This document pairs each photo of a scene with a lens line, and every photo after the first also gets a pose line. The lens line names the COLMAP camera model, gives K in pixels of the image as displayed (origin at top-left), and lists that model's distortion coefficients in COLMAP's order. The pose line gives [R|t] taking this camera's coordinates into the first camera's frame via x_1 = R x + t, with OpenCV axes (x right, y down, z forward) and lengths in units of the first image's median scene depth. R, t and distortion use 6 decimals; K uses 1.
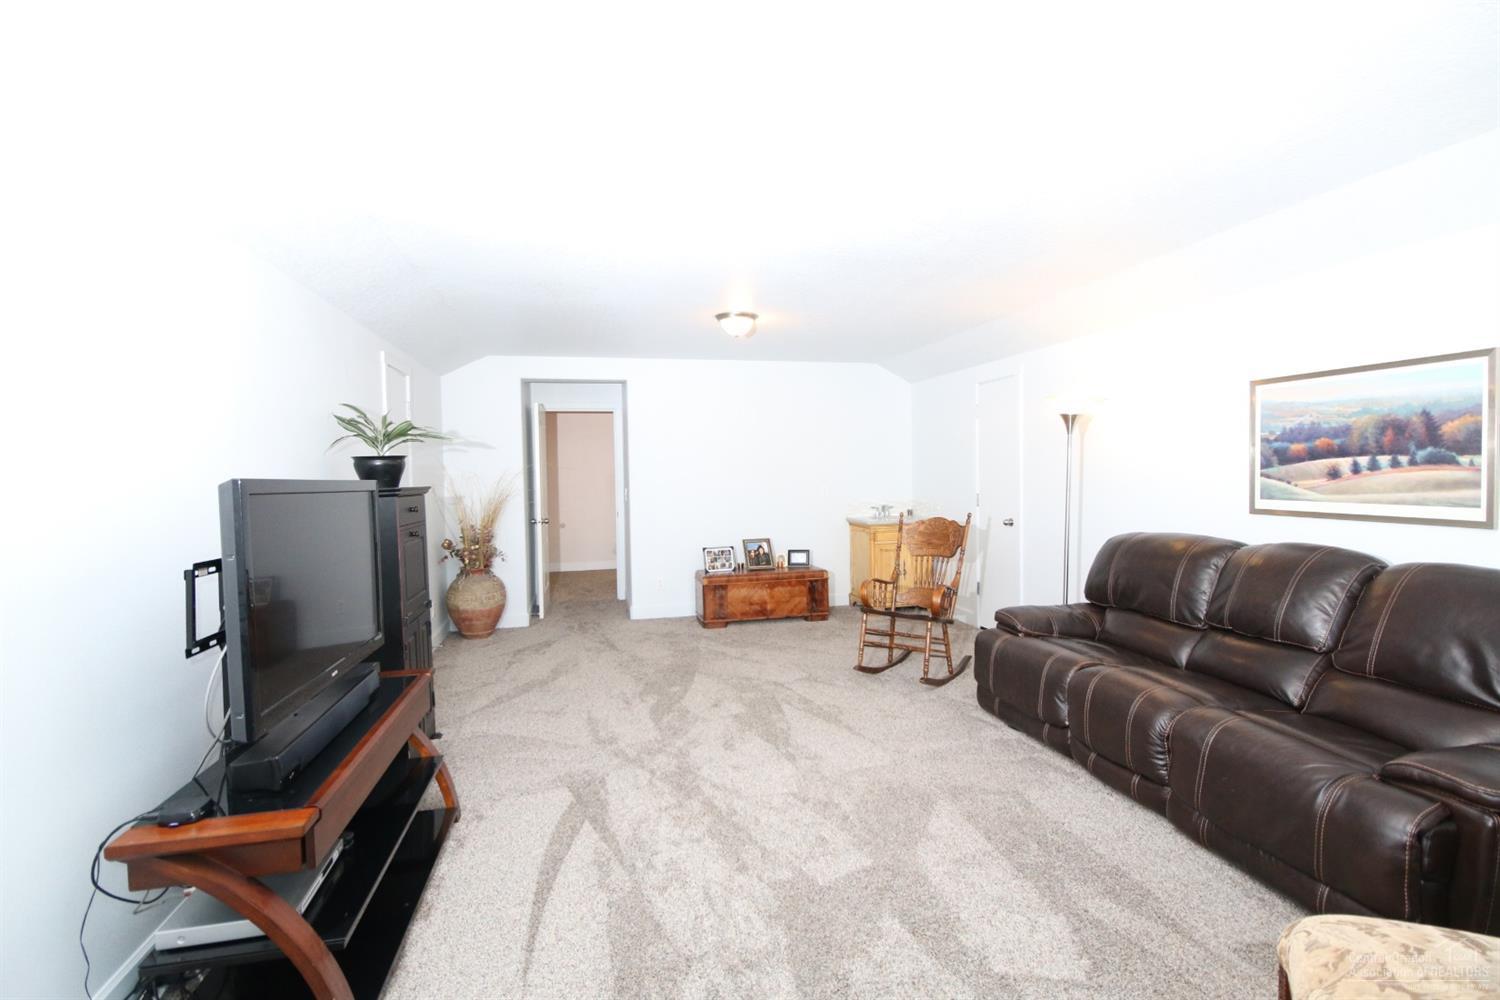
lens RADIAL K [[682.1, 0, 747.2], [0, 682.1, 502.3], [0, 0, 1]] dist [0.000360, 0.000043]
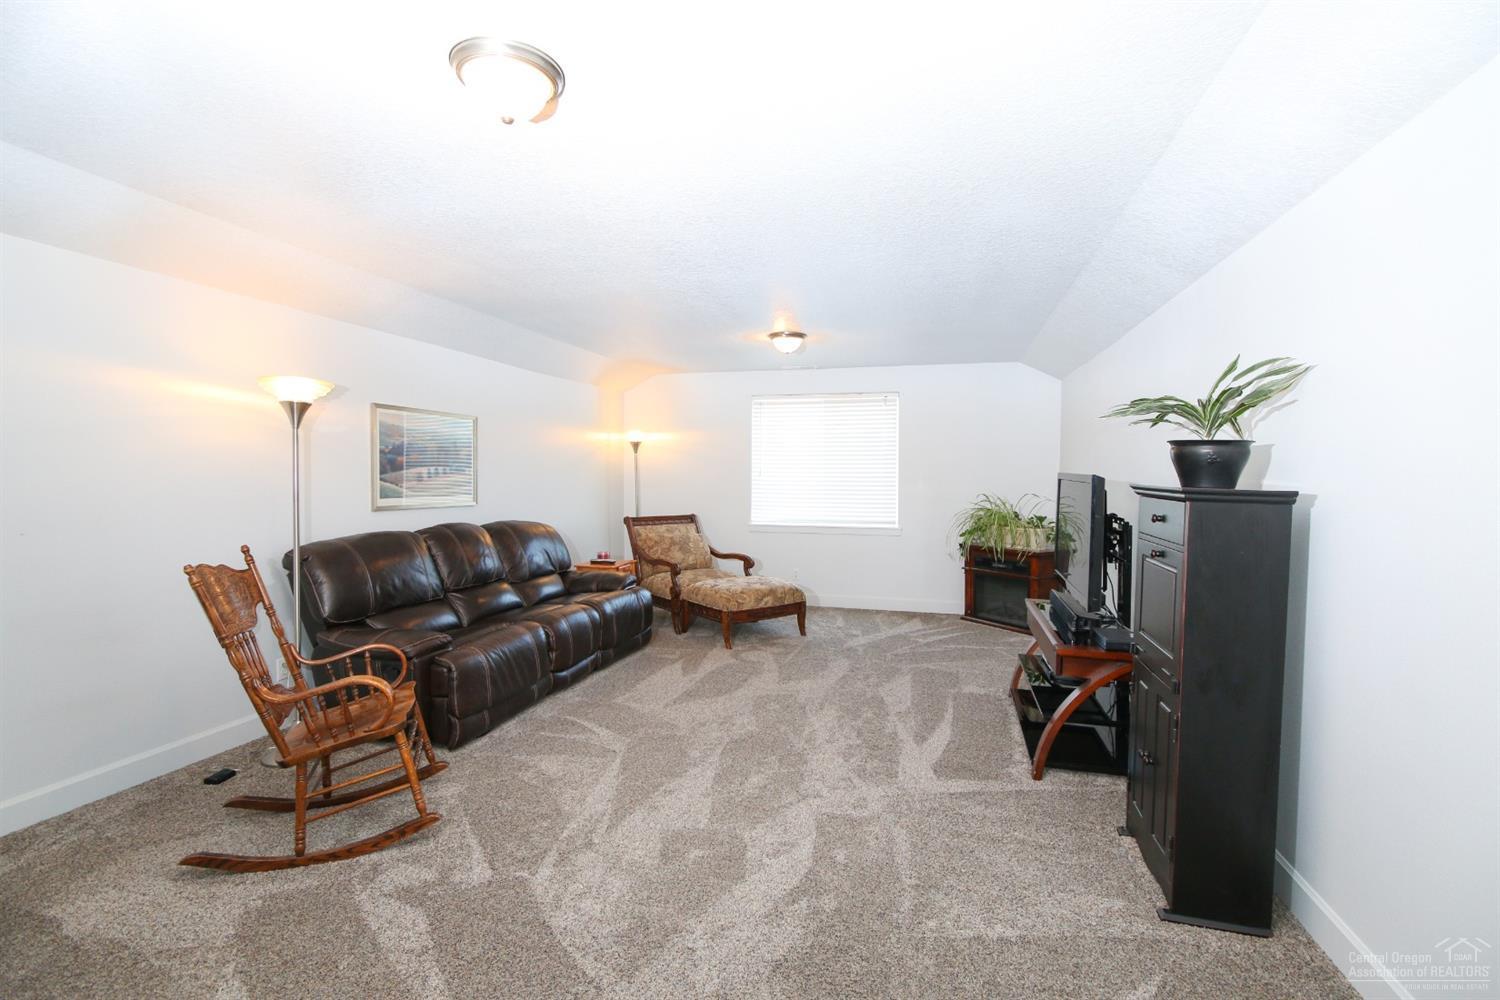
lens RADIAL K [[682.1, 0, 747.8], [0, 682.1, 498.1], [0, 0, 1]] dist [0.000360, 0.000043]
pose [[-0.872780, -0.004671, 0.488092, -0.459651], [0.032714, 0.997146, 0.068040, -0.070338], [-0.487017, 0.075352, -0.870136, 1.801951]]
